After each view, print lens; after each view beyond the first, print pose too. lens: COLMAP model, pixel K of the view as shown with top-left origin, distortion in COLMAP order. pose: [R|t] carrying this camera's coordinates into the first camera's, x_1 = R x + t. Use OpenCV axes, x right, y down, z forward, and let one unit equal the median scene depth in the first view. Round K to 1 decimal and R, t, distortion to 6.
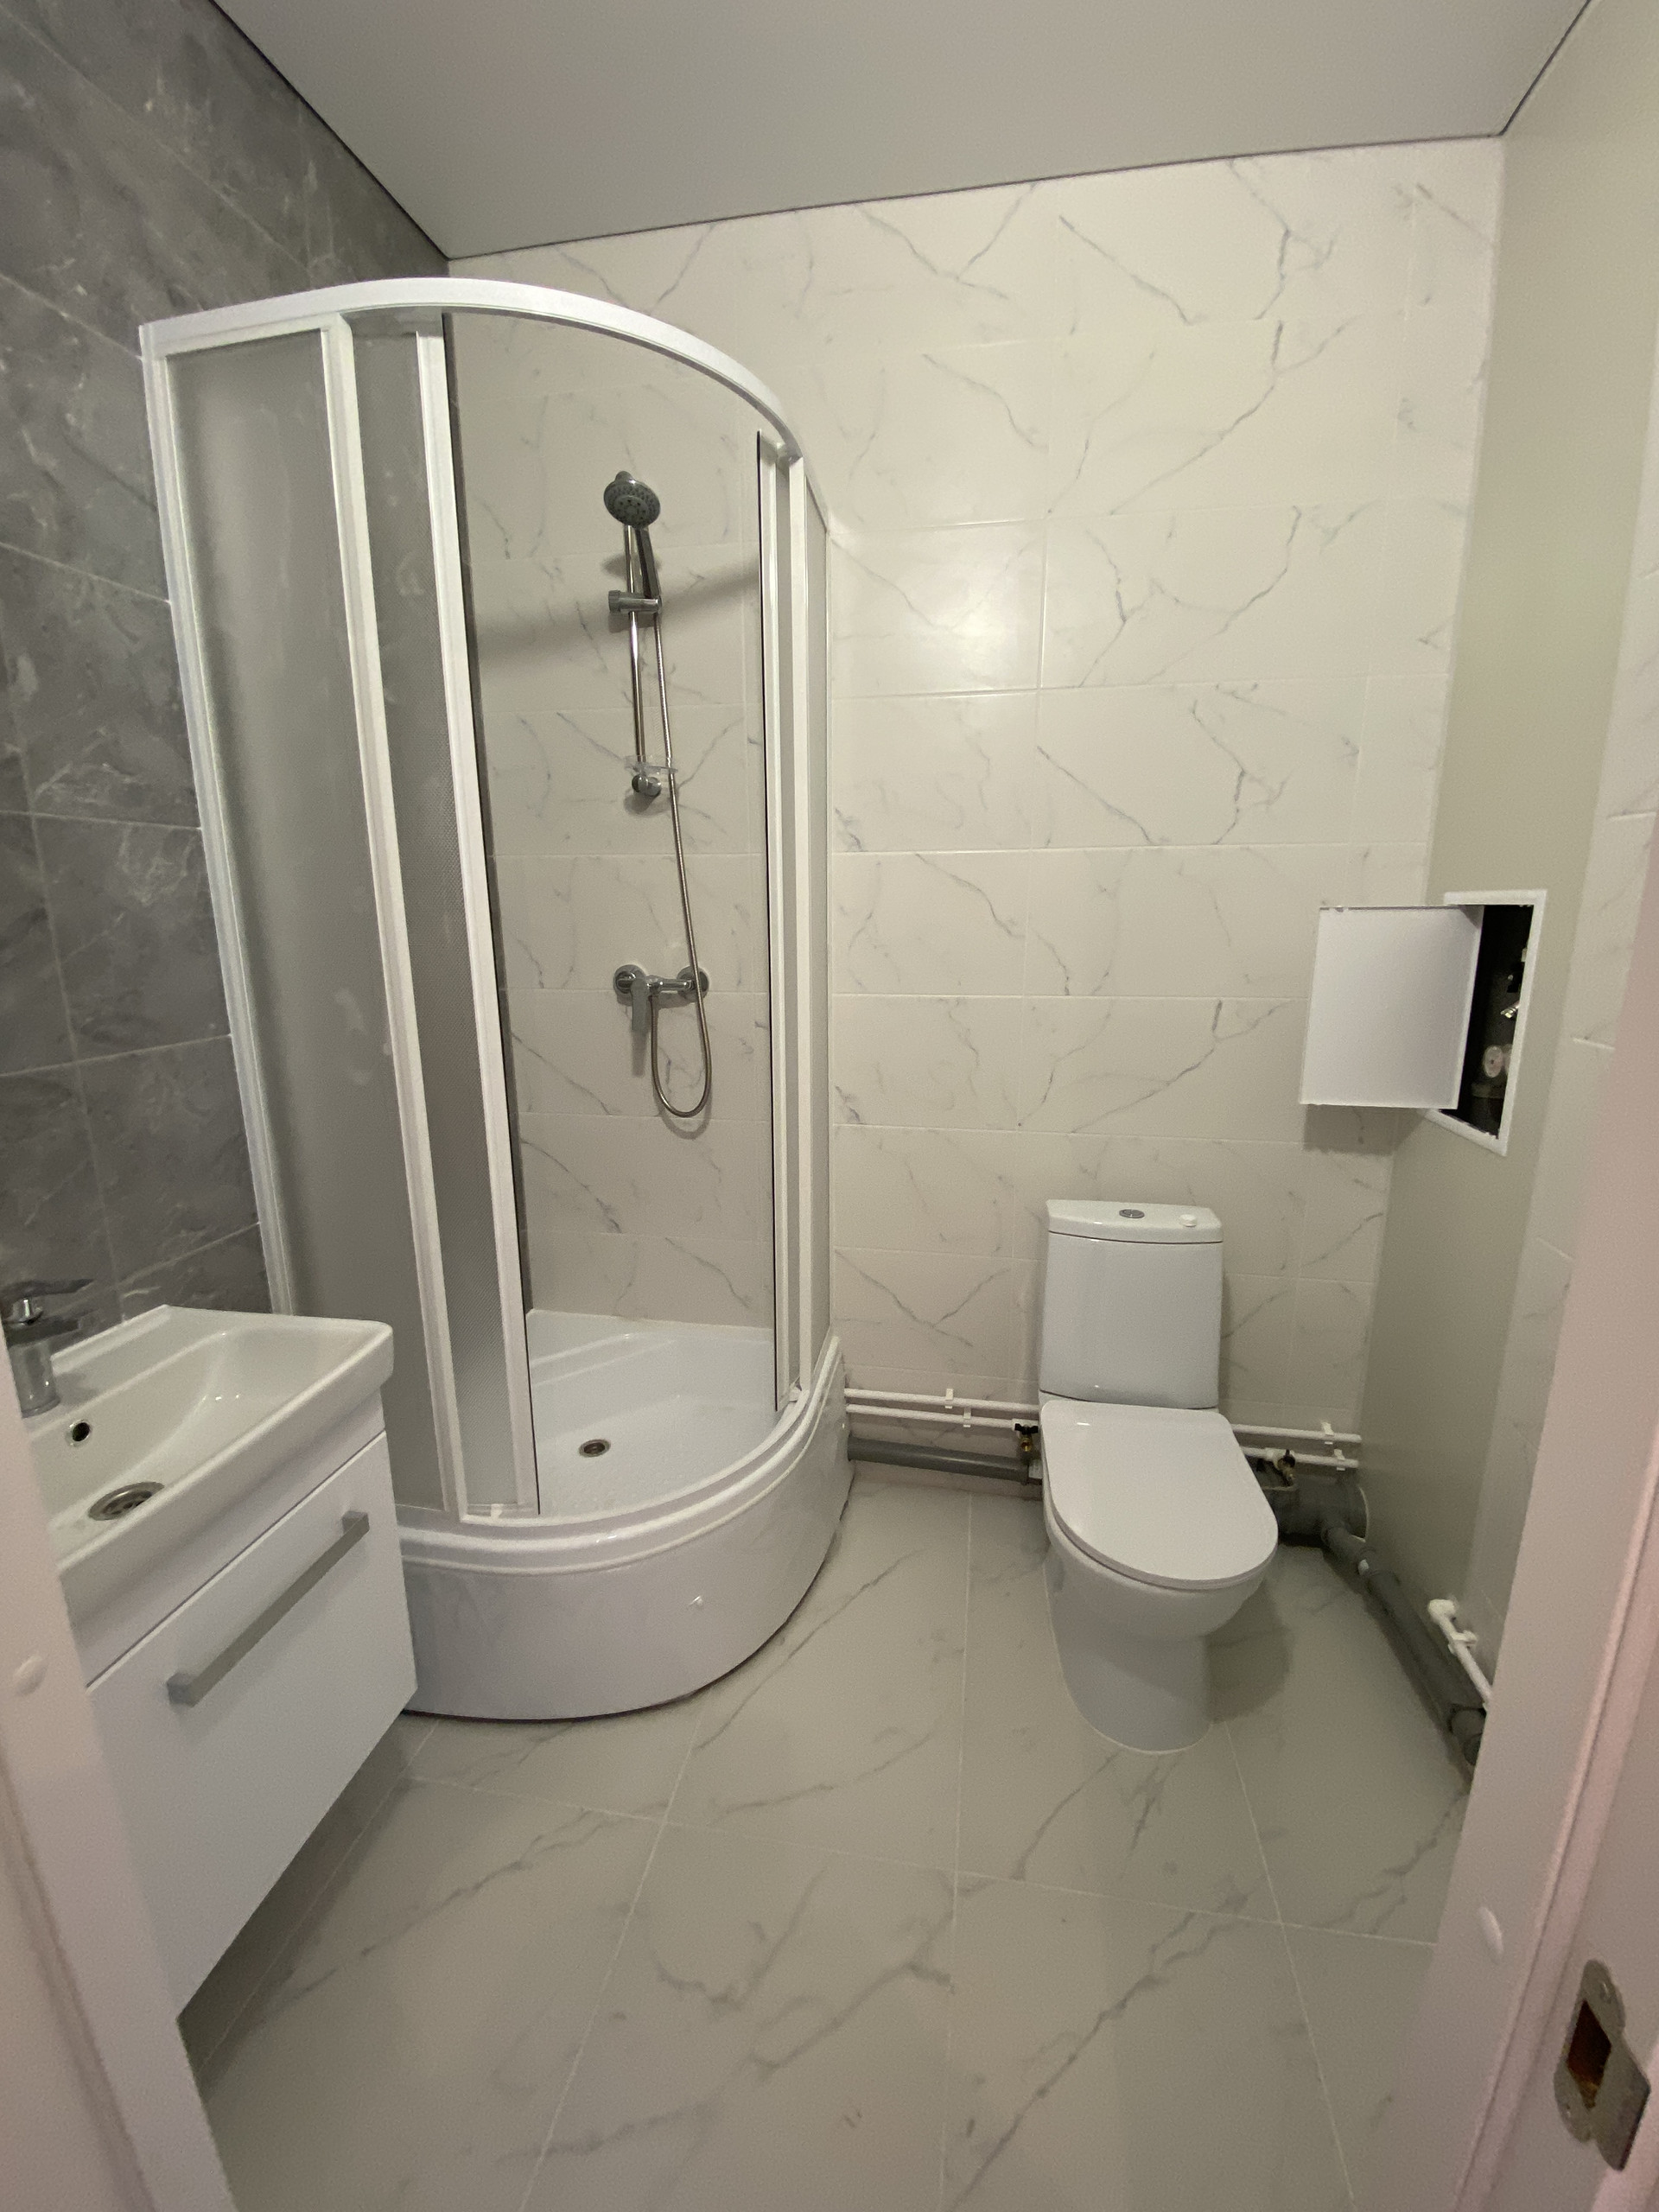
lens RADIAL K [[900.7, 0, 834.8], [0, 900.7, 1105.1], [0, 0, 1]] dist [0.031858, -0.025138]
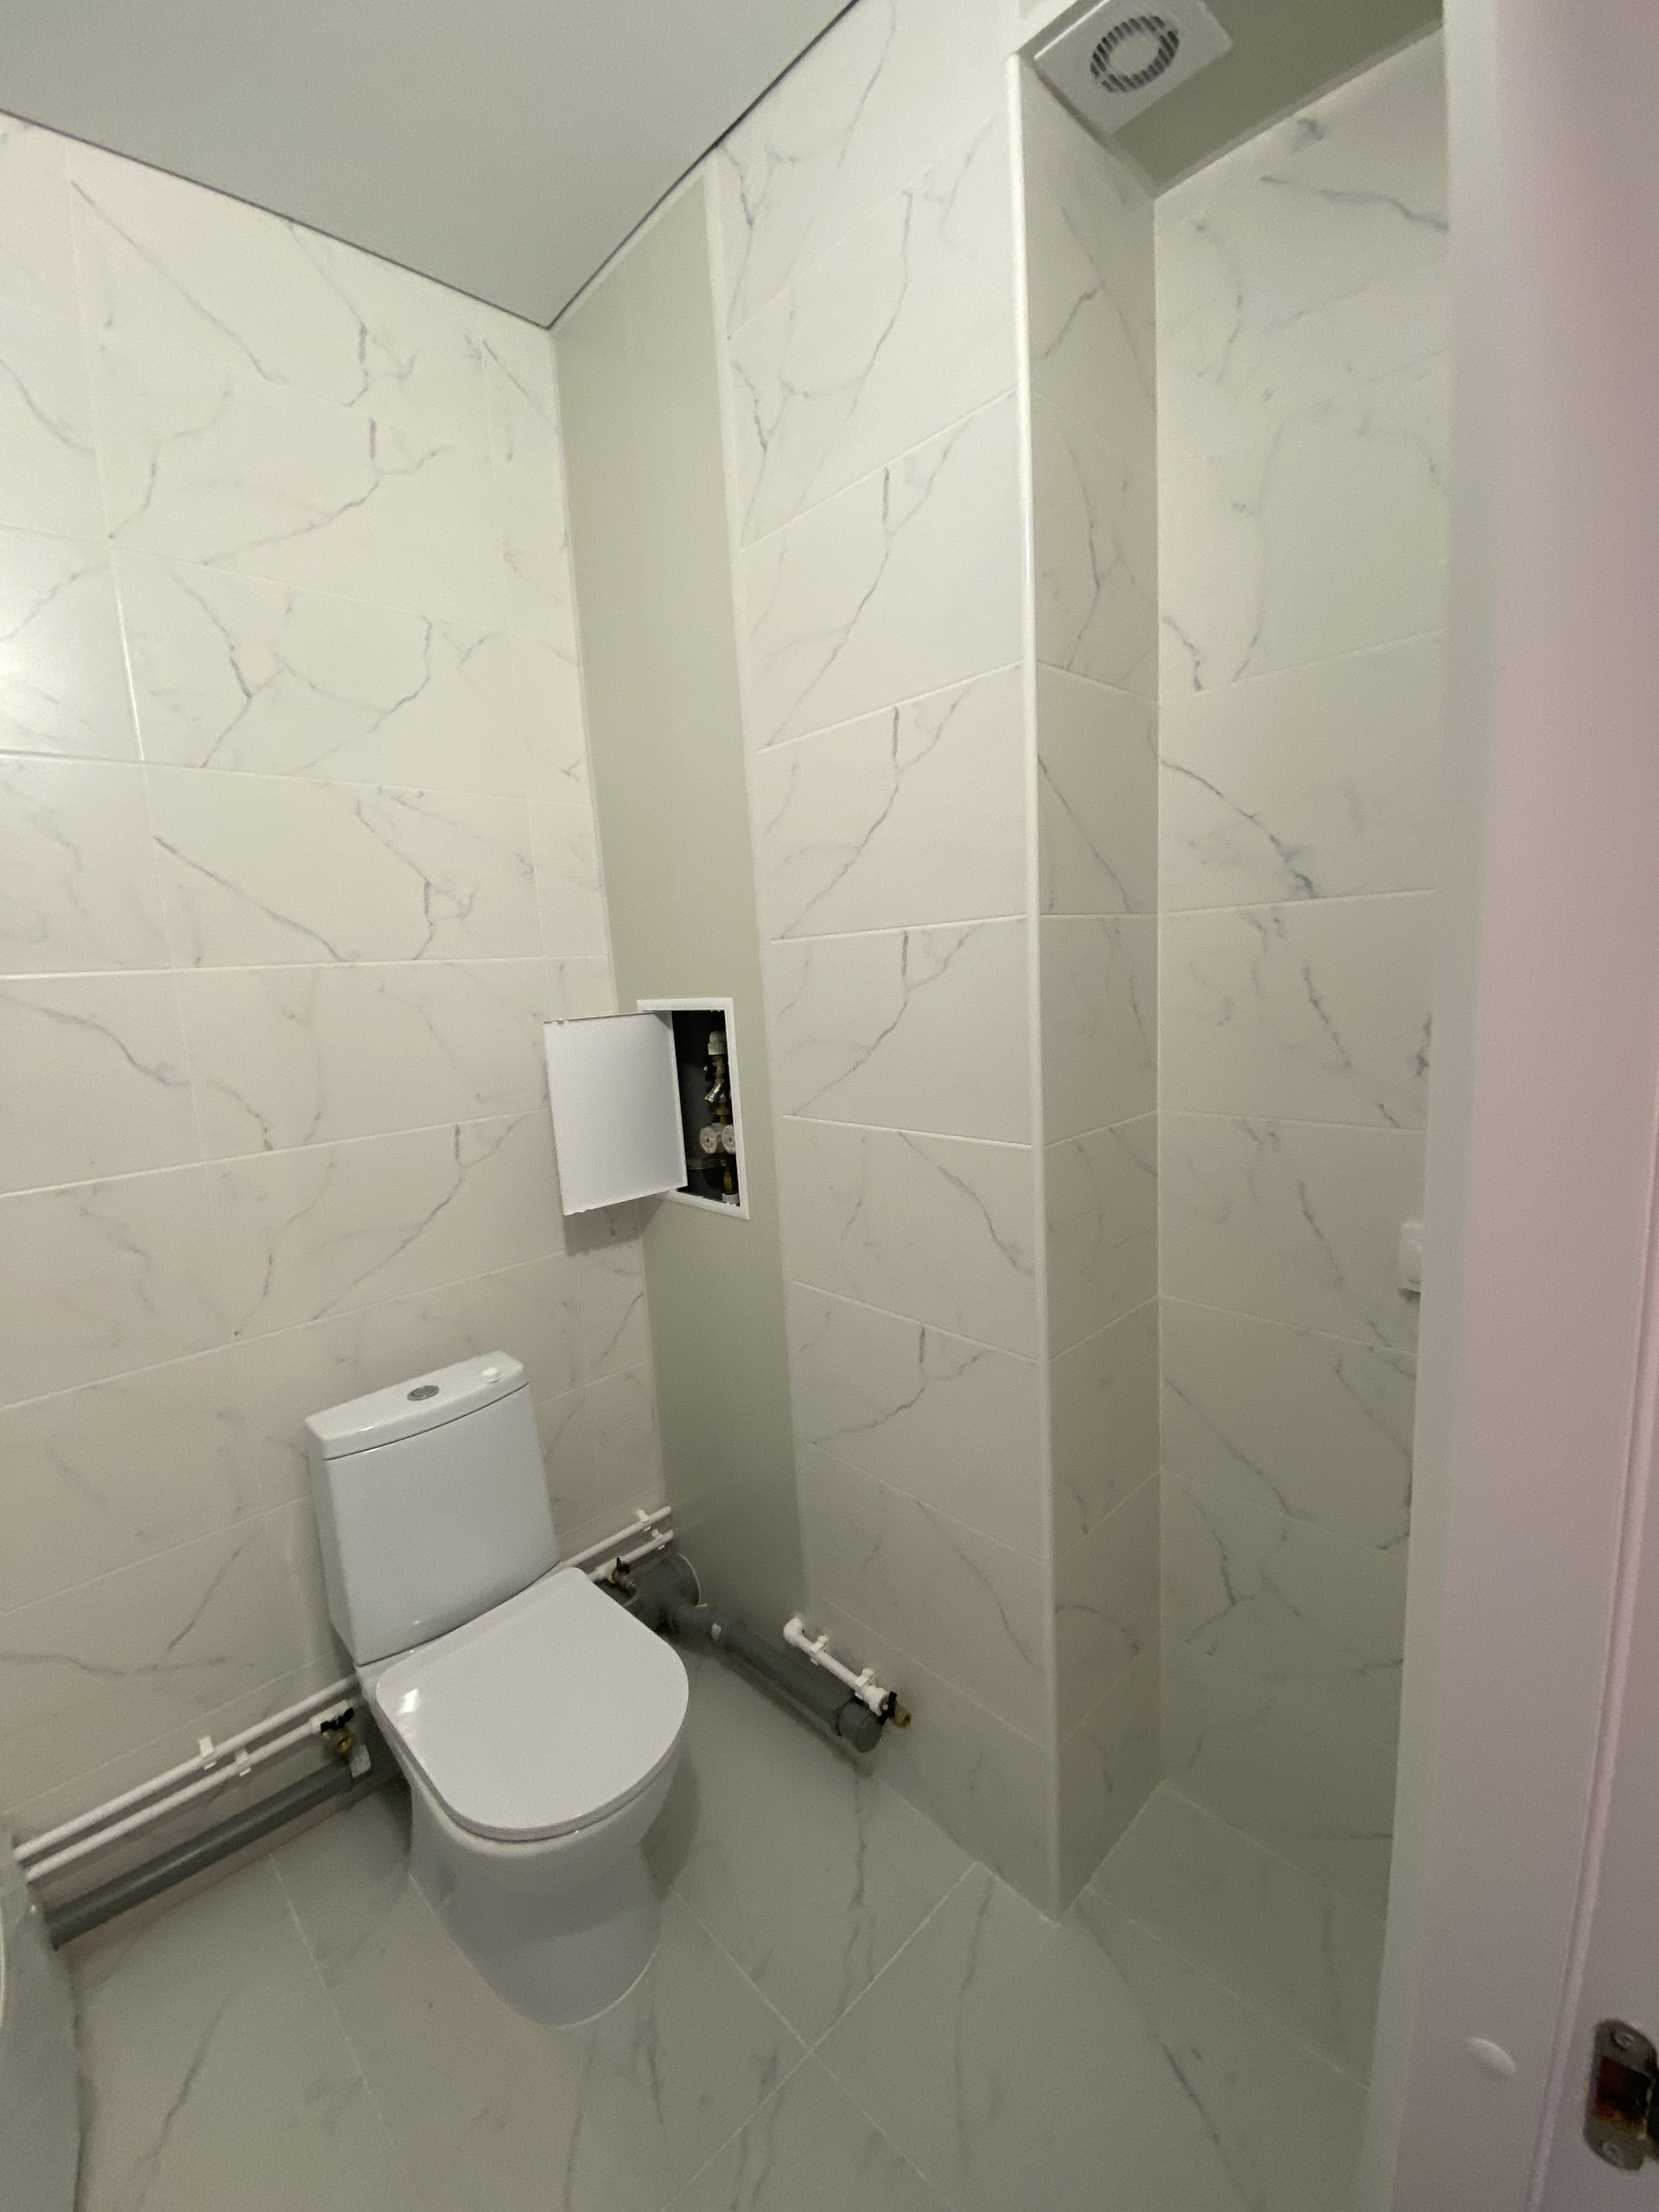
lens RADIAL K [[900.7, 0, 834.8], [0, 900.7, 1105.1], [0, 0, 1]] dist [0.031858, -0.025138]
pose [[0.593540, -0.152568, 0.790211, -0.074748], [0.228216, 0.973470, 0.016535, -0.070595], [-0.771770, 0.170524, 0.612612, 0.159642]]
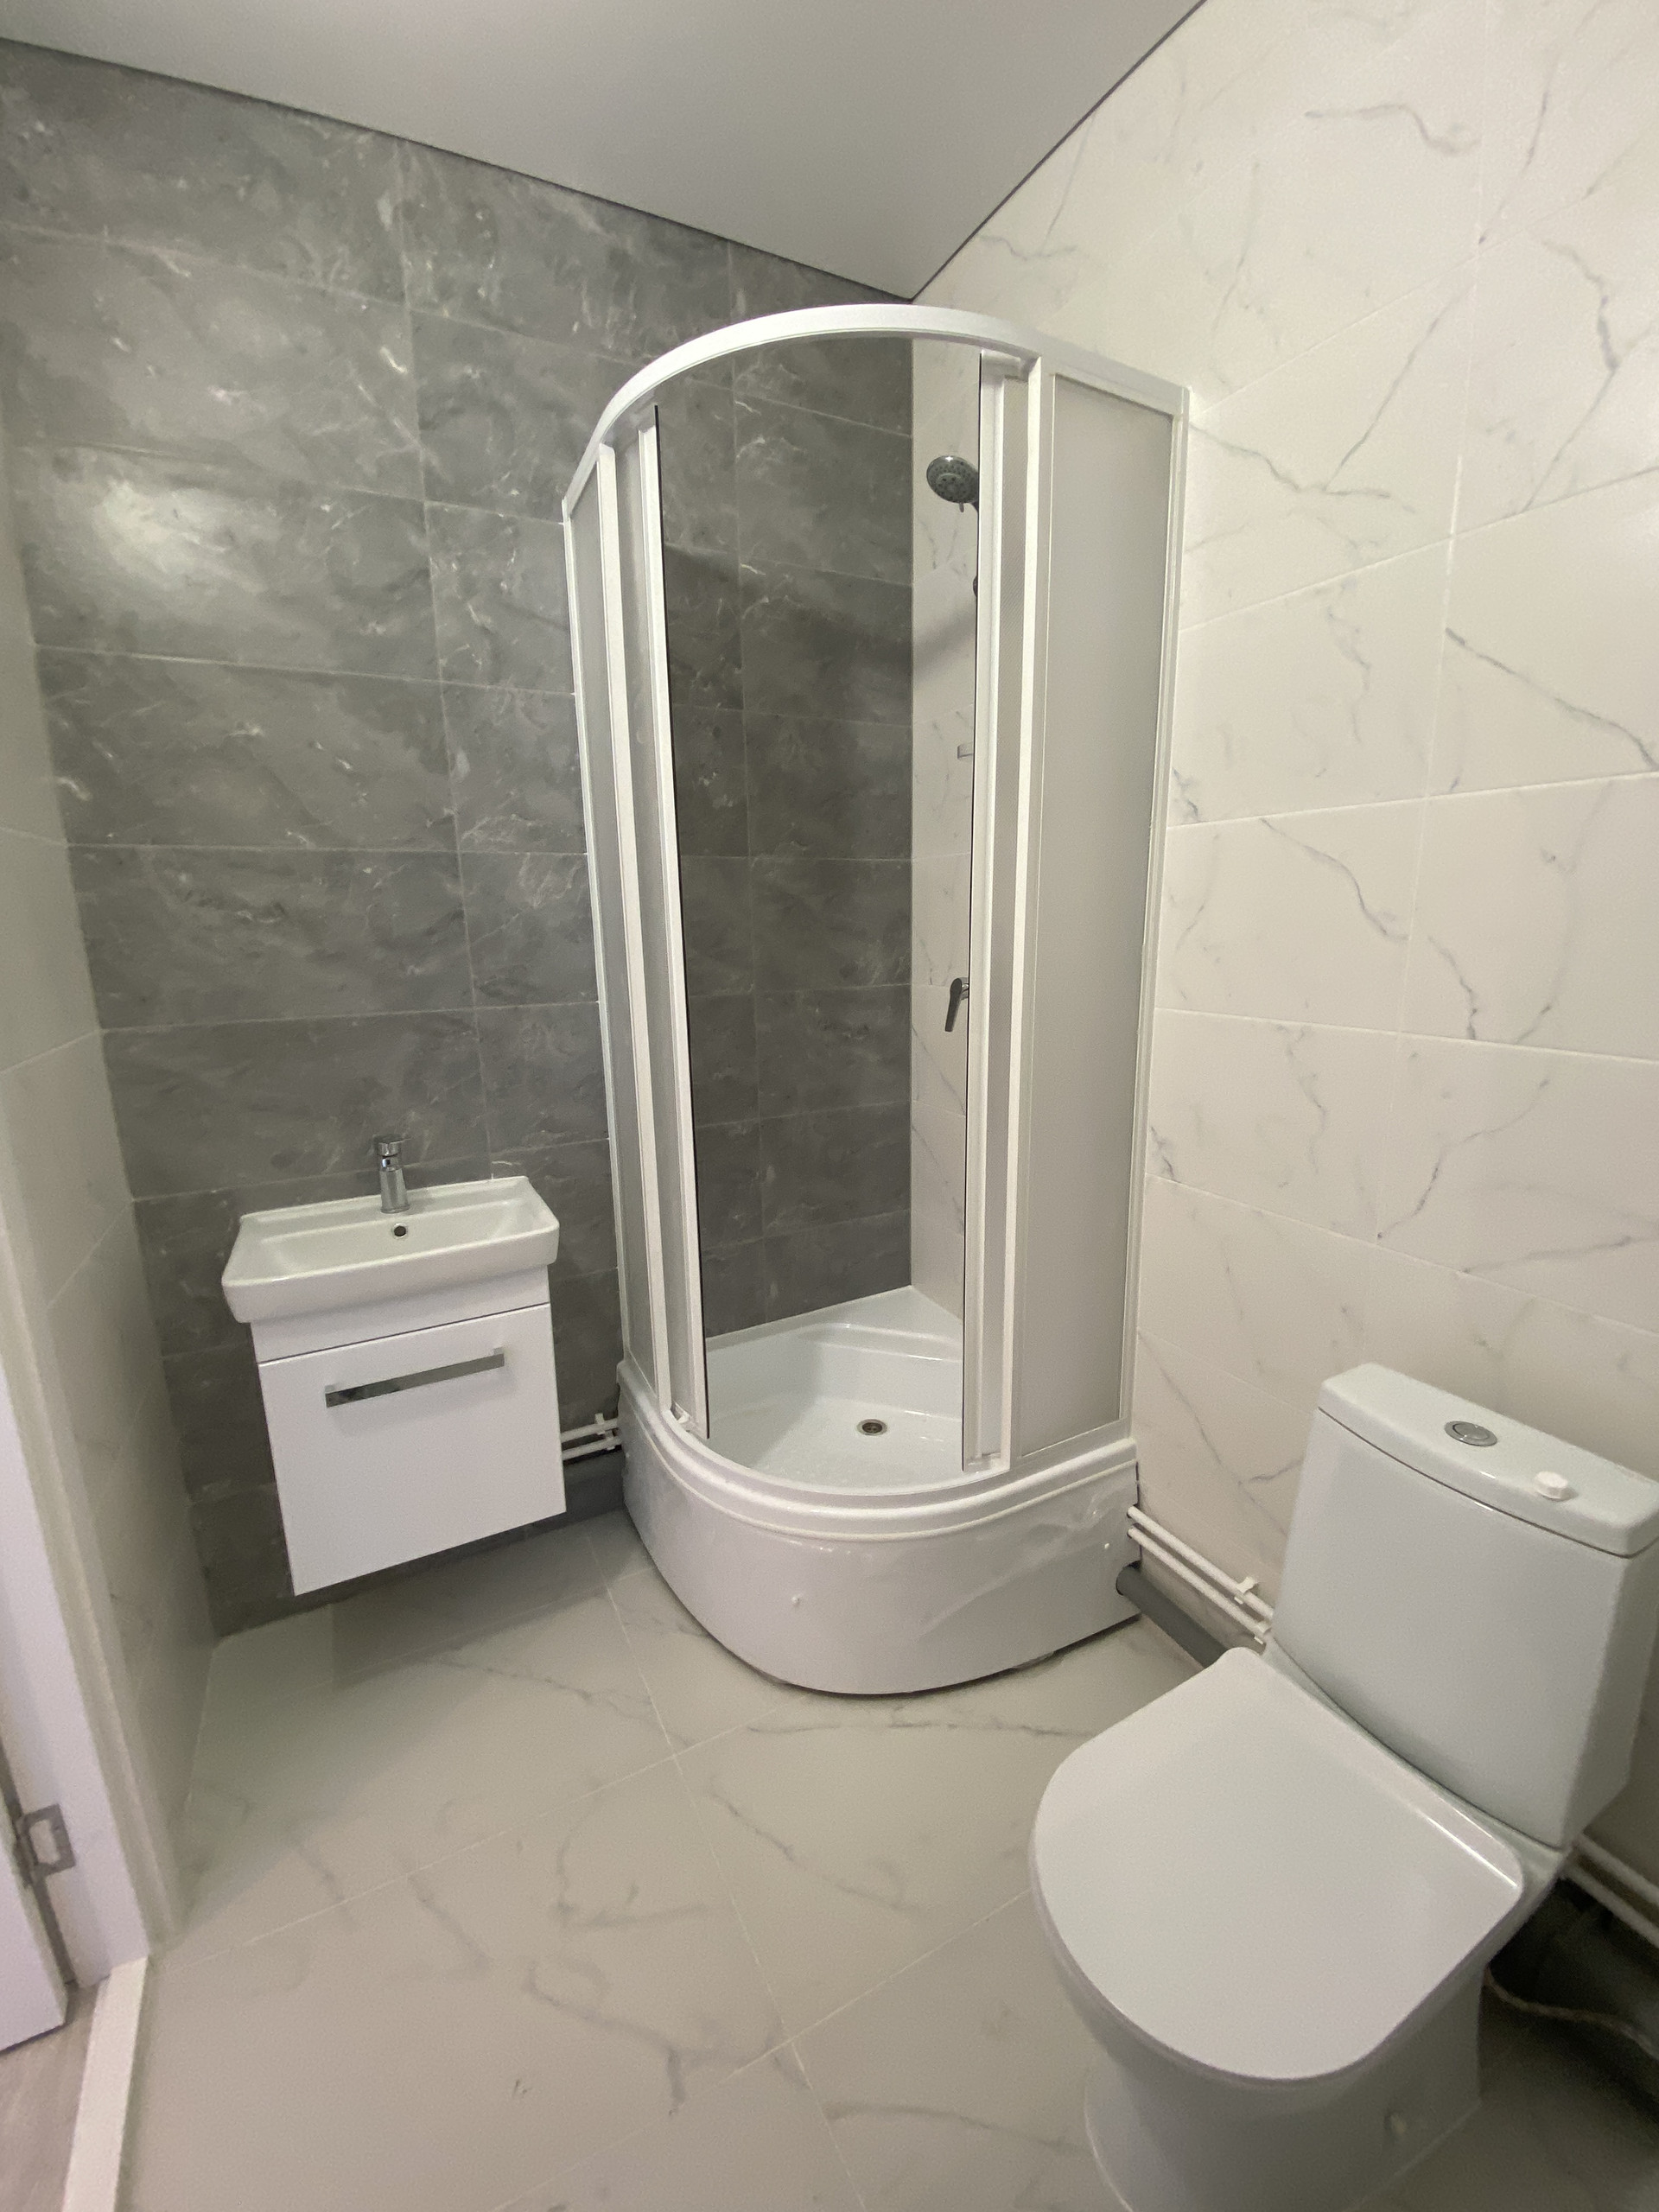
lens RADIAL K [[900.7, 0, 834.8], [0, 900.7, 1105.1], [0, 0, 1]] dist [0.031858, -0.025138]
pose [[0.613305, 0.158064, -0.773869, 0.535397], [-0.156831, 0.984633, 0.076822, -0.067981], [0.774120, 0.074251, 0.628669, 0.346518]]
